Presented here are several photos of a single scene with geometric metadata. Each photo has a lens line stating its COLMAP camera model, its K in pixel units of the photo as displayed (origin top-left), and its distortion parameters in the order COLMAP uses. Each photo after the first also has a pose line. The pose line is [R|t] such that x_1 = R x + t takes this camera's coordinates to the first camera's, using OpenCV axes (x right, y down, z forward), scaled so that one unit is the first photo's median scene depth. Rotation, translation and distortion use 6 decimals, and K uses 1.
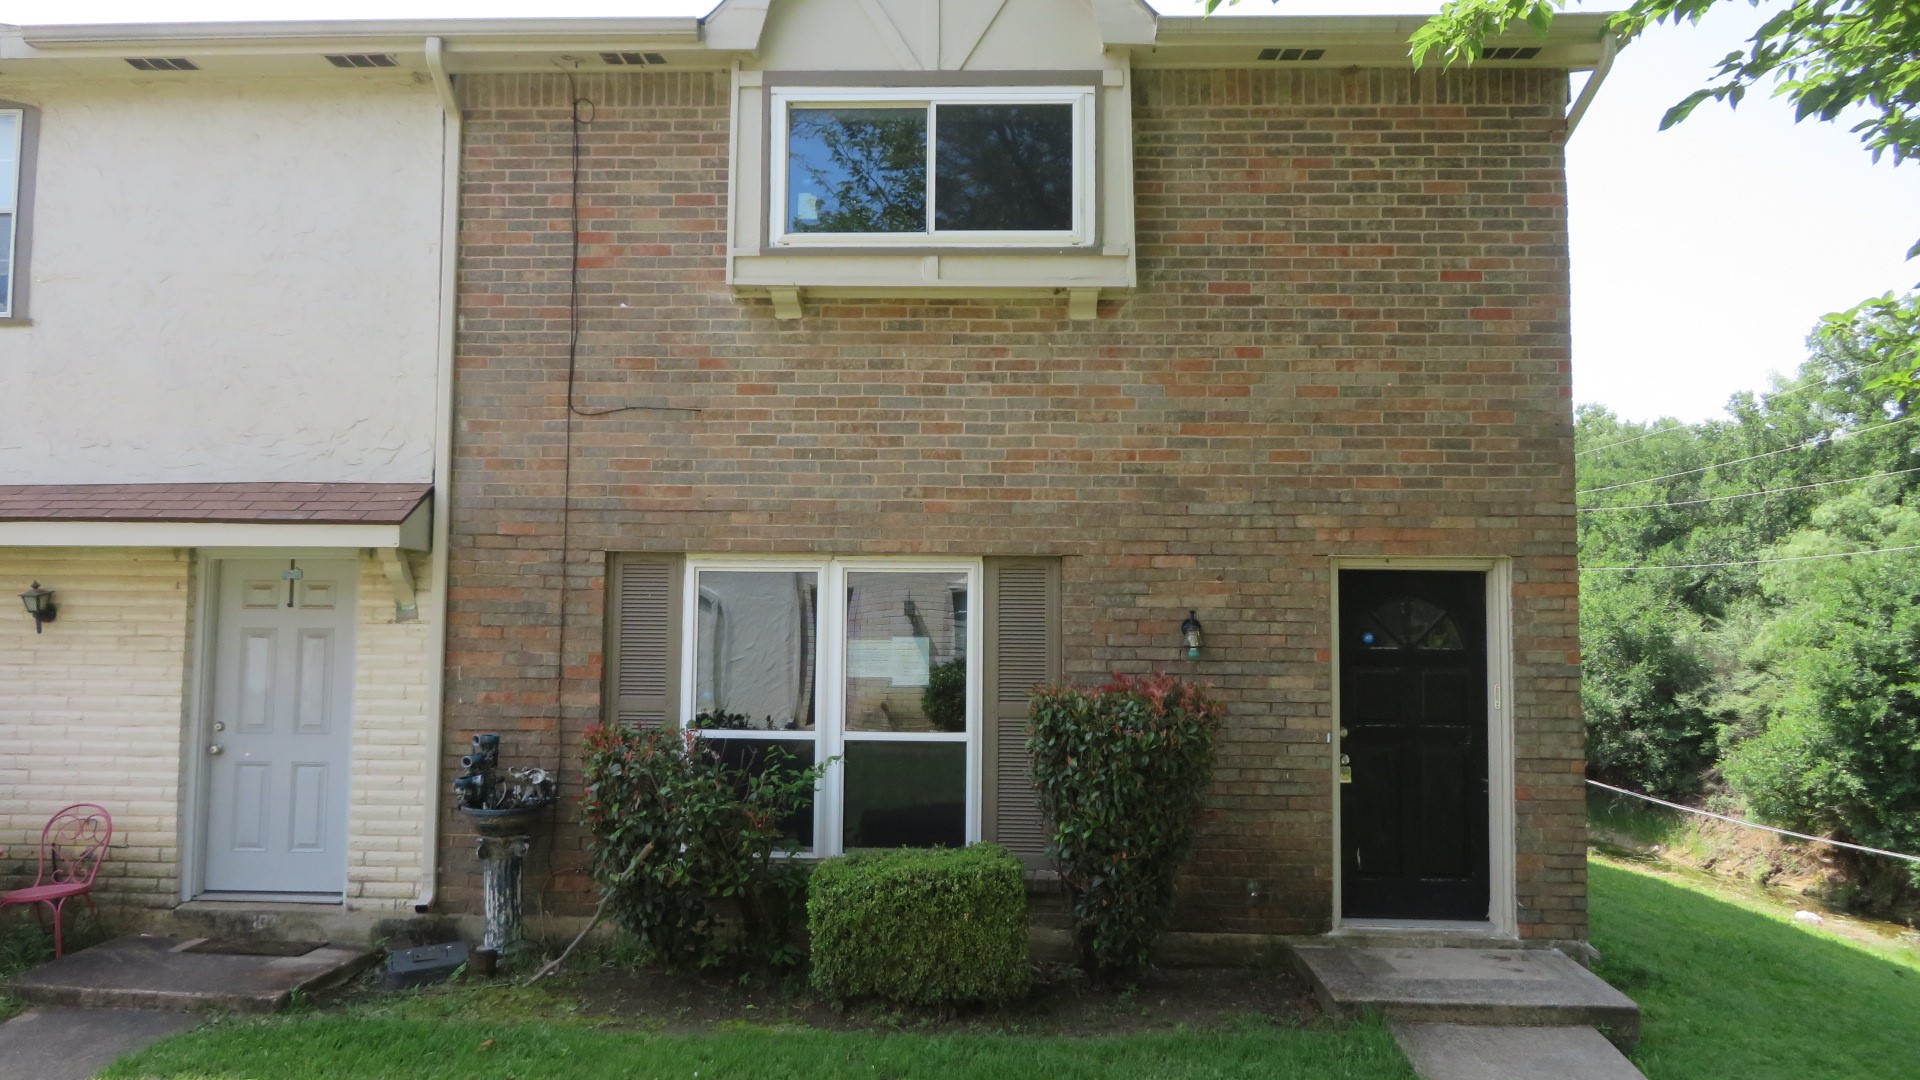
lens RADIAL K [[1367.3, 0, 953.2], [0, 1367.3, 542.3], [0, 0, 1]] dist [-0.002739, -0.004063]
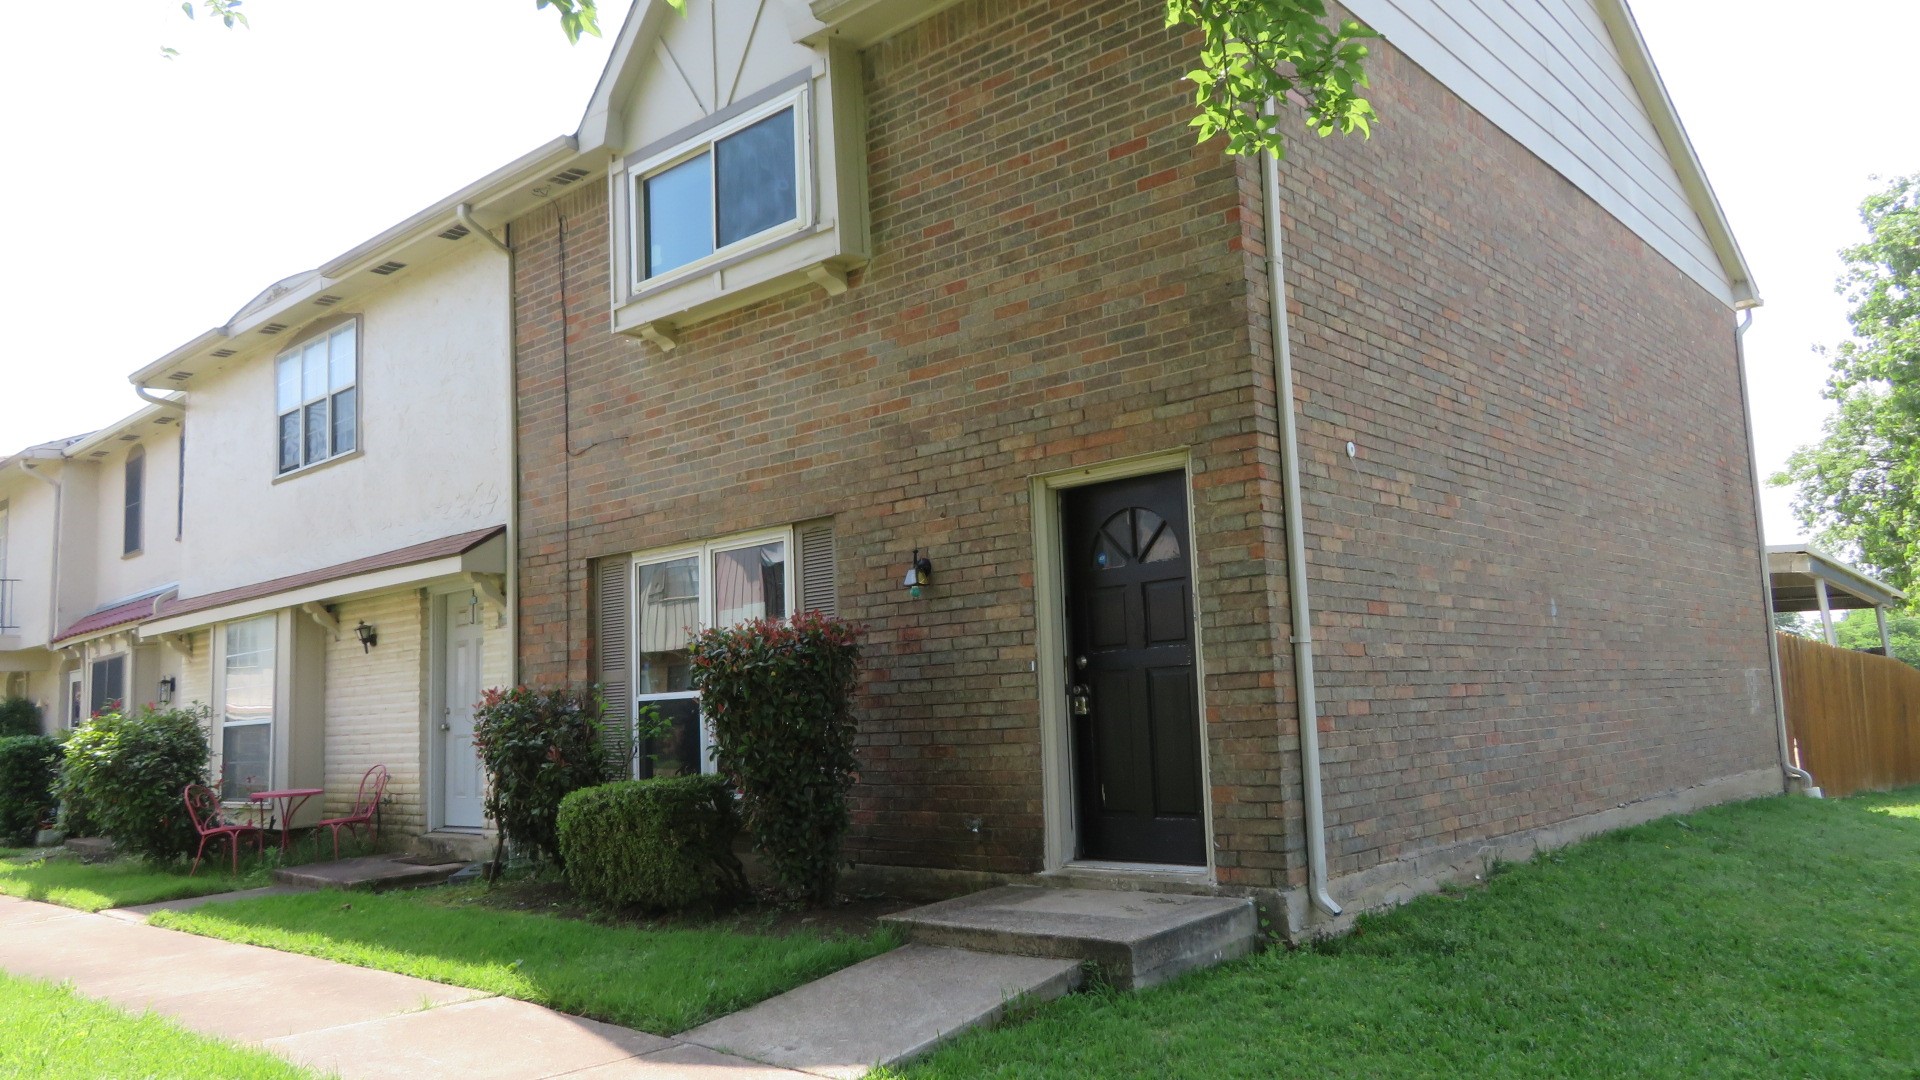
lens RADIAL K [[1367.3, 0, 949.7], [0, 1367.3, 543.7], [0, 0, 1]] dist [-0.002739, -0.004063]
pose [[0.774063, -0.120835, -0.621470, 0.814426], [0.097411, 0.992660, -0.071679, 0.118831], [0.625569, -0.005054, 0.780152, 0.219186]]
